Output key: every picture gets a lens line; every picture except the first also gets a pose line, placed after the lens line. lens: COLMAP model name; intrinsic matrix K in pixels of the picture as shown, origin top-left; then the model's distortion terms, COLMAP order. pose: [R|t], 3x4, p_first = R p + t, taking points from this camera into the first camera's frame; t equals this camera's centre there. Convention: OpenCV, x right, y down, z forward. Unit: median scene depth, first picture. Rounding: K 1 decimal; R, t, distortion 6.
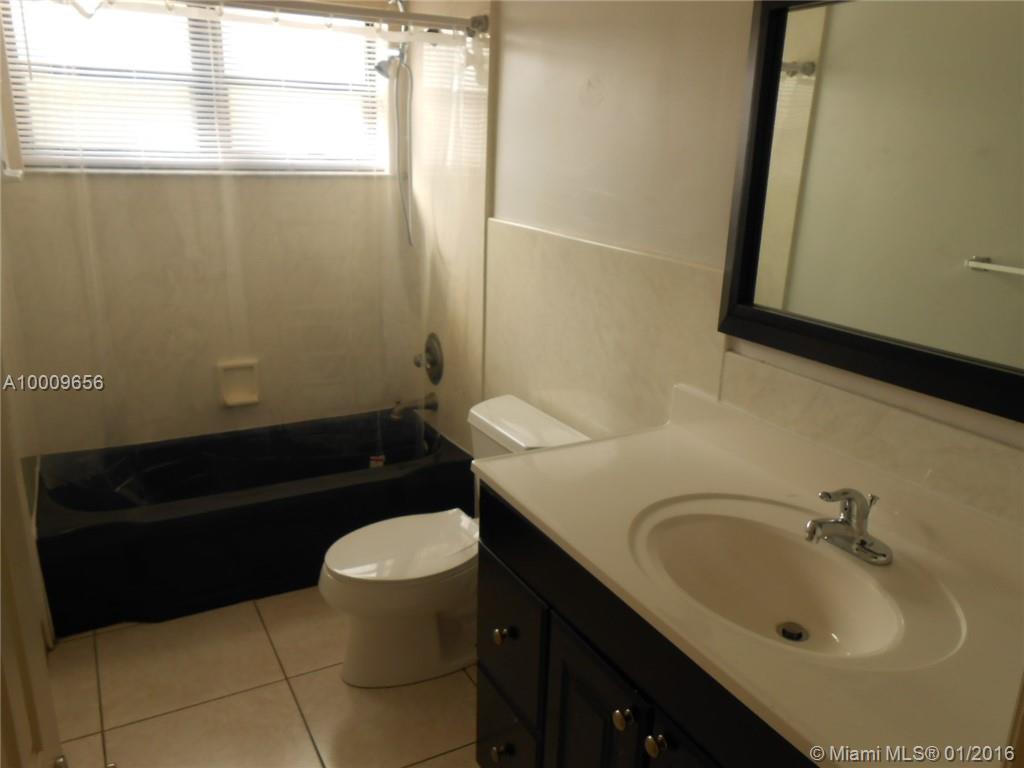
lens RADIAL K [[789.7, 0, 520.0], [0, 789.7, 382.6], [0, 0, 1]] dist [-0.039506, 0.049256]
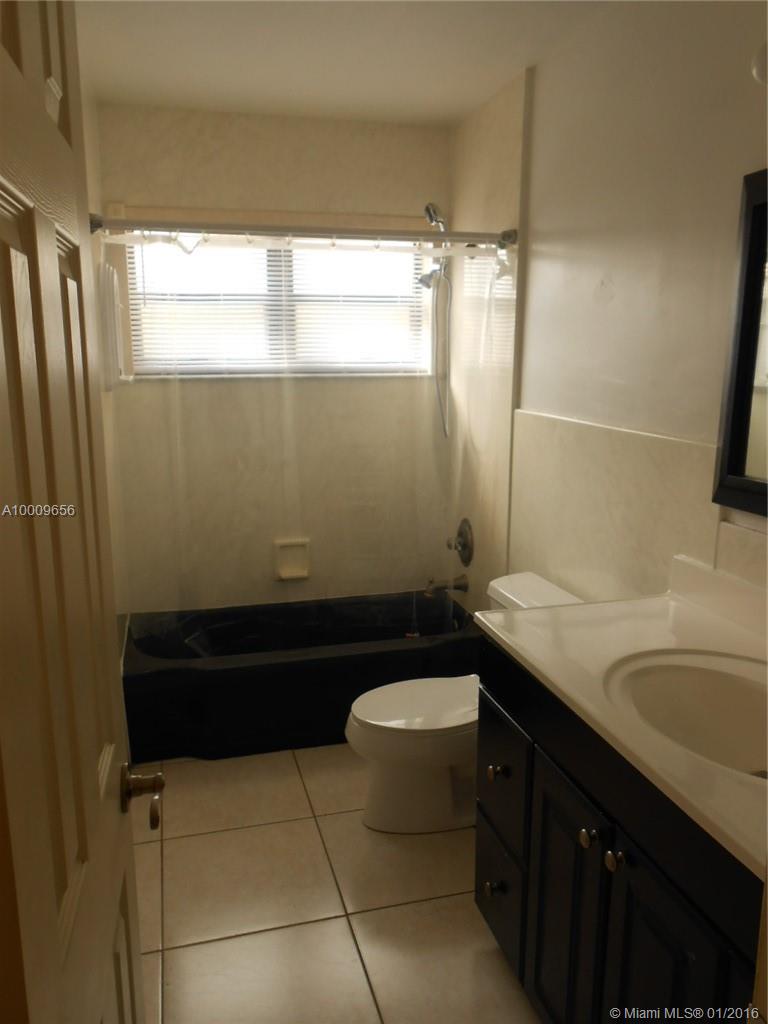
lens RADIAL K [[789.7, 0, 380.3], [0, 789.7, 515.7], [0, 0, 1]] dist [-0.039506, 0.049256]
pose [[0.969043, 0.016710, -0.246326, 0.051462], [-0.039719, 0.995263, -0.088737, 0.041271], [0.243677, 0.095774, 0.965116, -0.079463]]
